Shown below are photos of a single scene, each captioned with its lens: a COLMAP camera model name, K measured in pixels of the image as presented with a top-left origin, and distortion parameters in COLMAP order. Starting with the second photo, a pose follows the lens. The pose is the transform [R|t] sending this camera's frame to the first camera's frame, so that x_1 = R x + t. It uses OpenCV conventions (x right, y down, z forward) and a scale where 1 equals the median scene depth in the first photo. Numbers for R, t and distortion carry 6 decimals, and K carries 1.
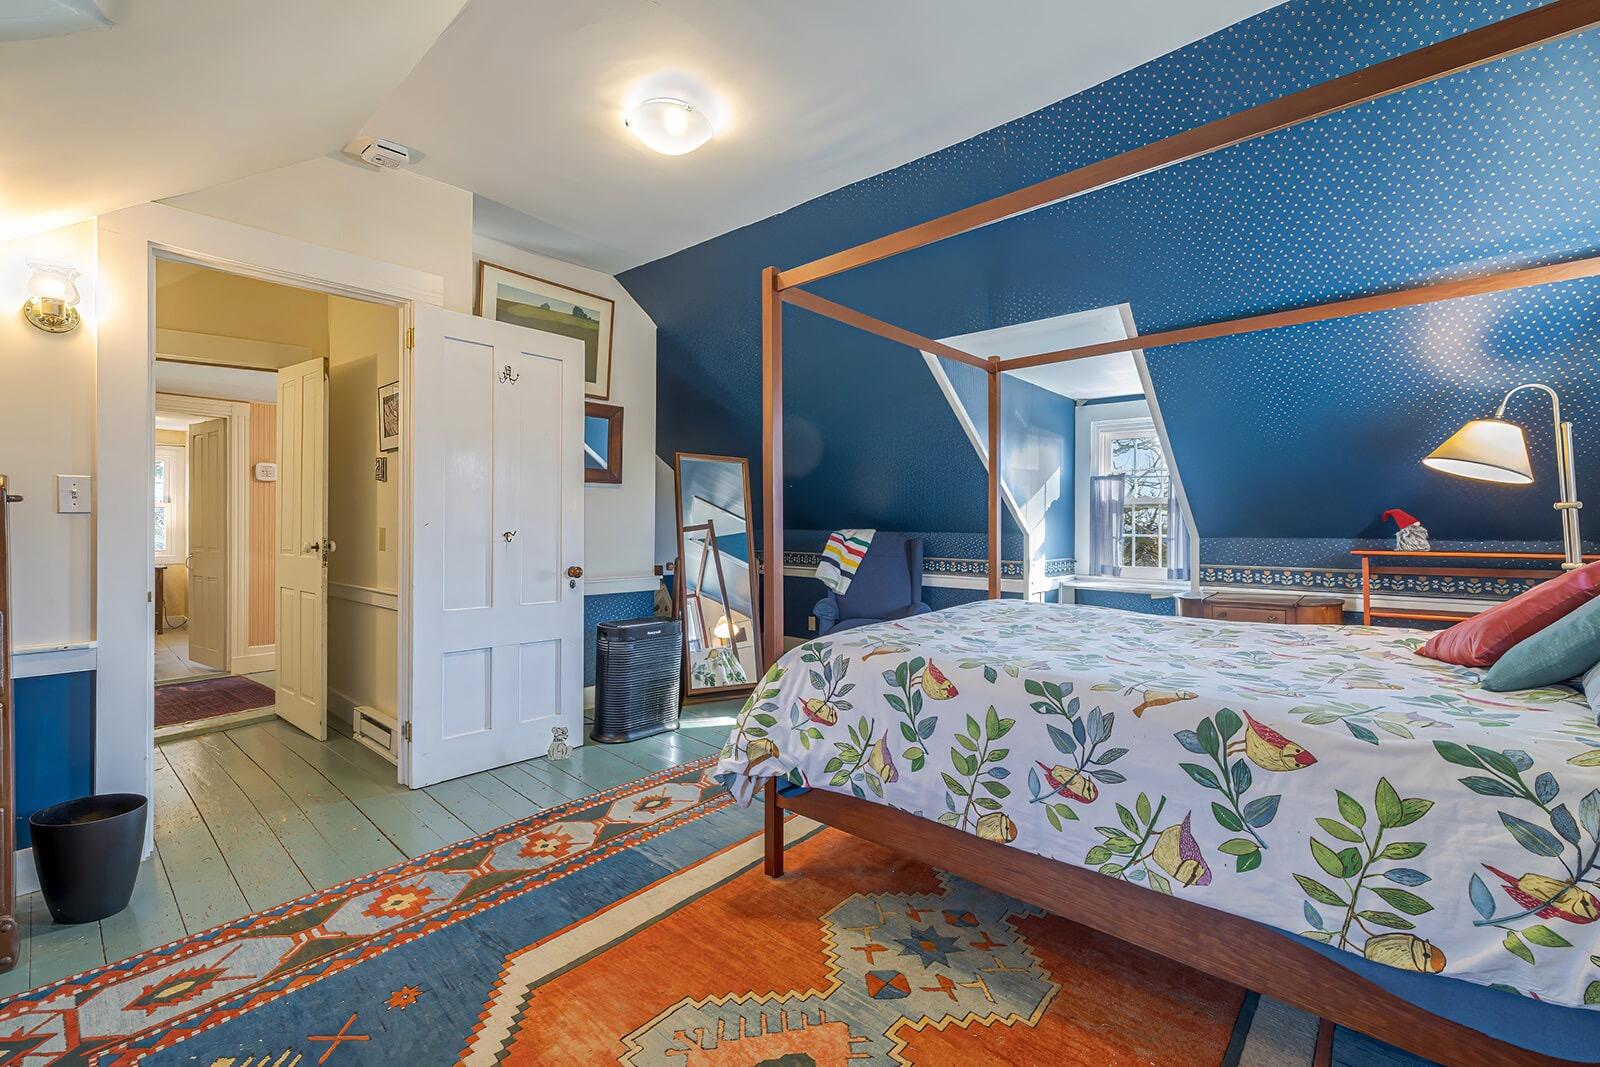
lens RADIAL K [[675.3, 0, 799.3], [0, 675.3, 523.6], [0, 0, 1]] dist [-0.002042, 0.000975]
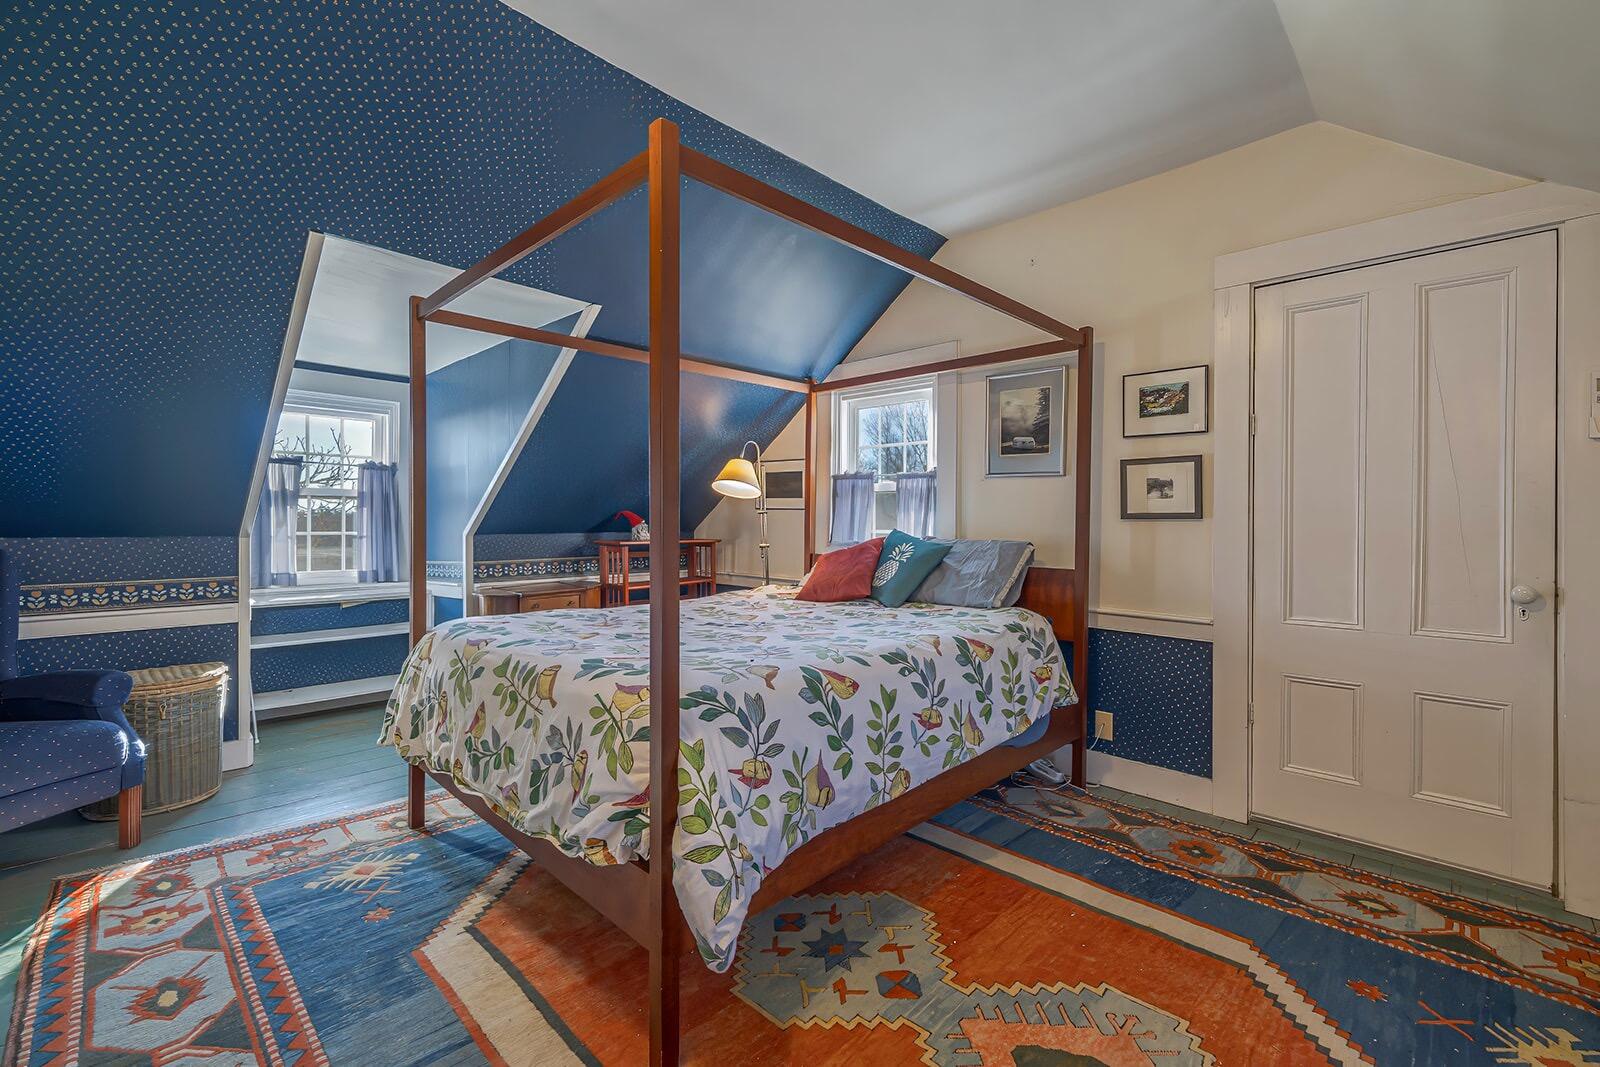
lens RADIAL K [[675.3, 0, 797.1], [0, 675.3, 525.7], [0, 0, 1]] dist [-0.002042, 0.000975]
pose [[0.046103, -0.009018, 0.998896, -0.810153], [-0.004629, 0.999947, 0.009241, -0.008060], [-0.998926, -0.005050, 0.046059, 1.027723]]
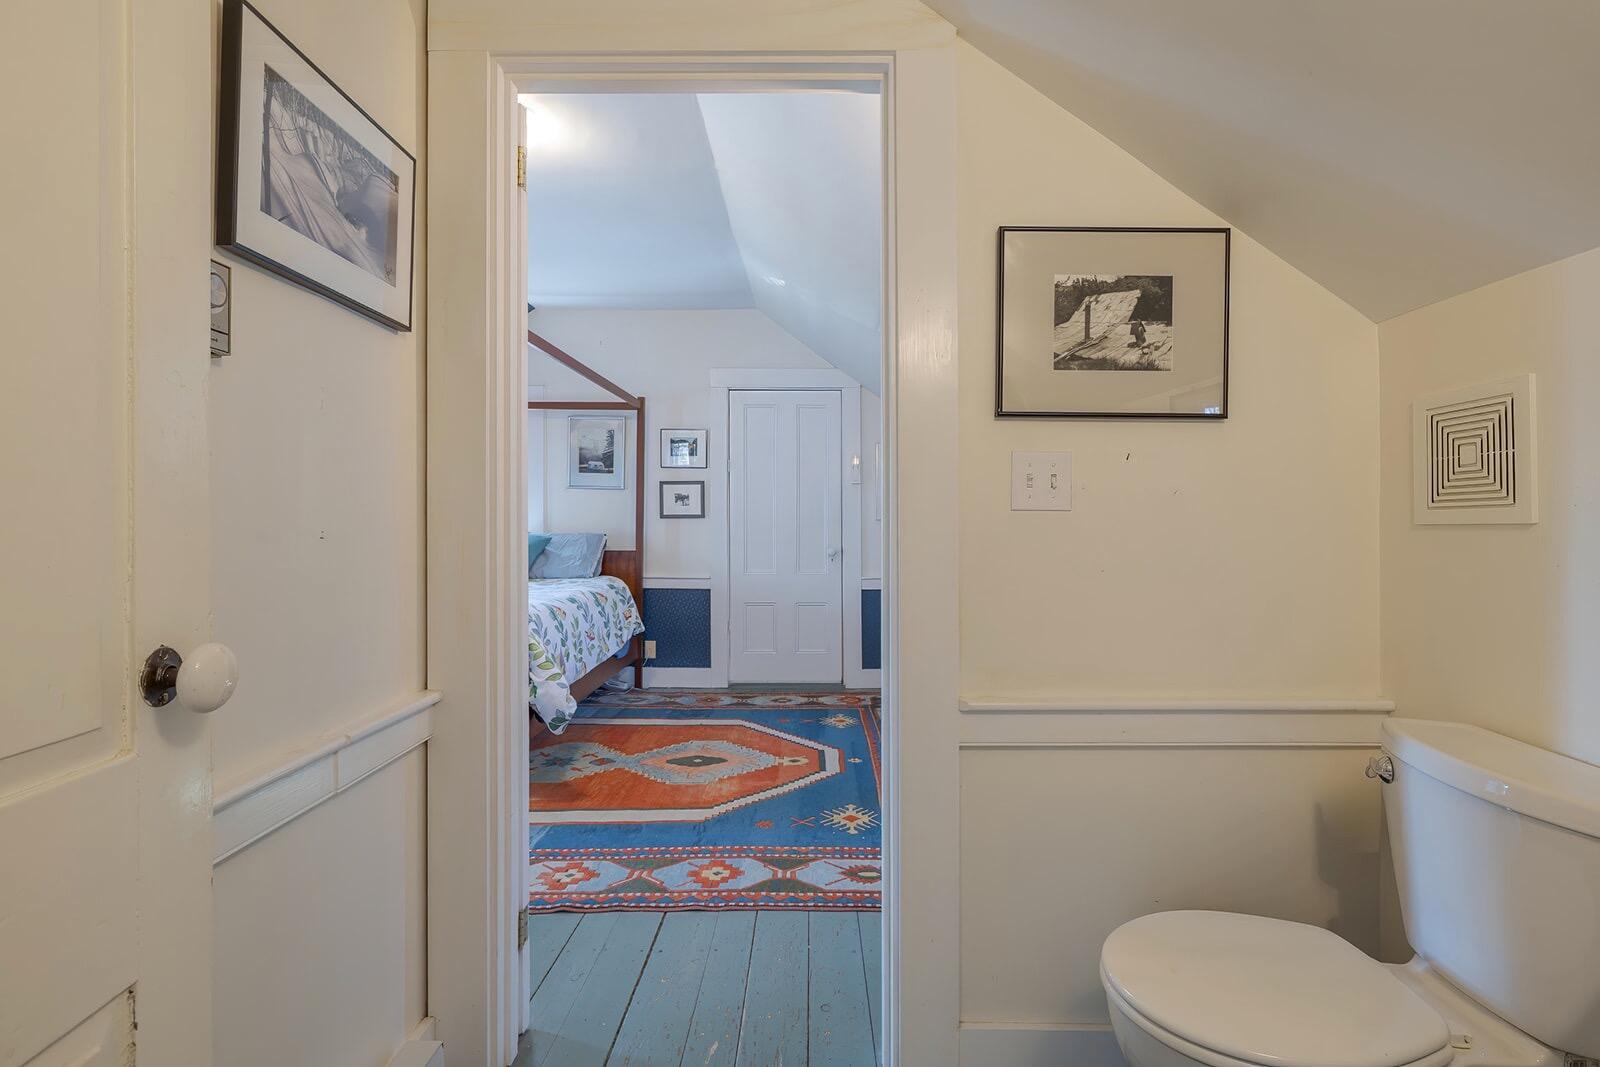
lens RADIAL K [[798.1, 0, 798.3], [0, 798.1, 518.8], [0, 0, 1]] dist [0.000128, -0.000007]
pose [[-0.651441, -0.000238, 0.758699, -1.814958], [-0.002731, 0.999994, -0.002031, -0.005867], [-0.758695, -0.003395, -0.651438, 1.908971]]
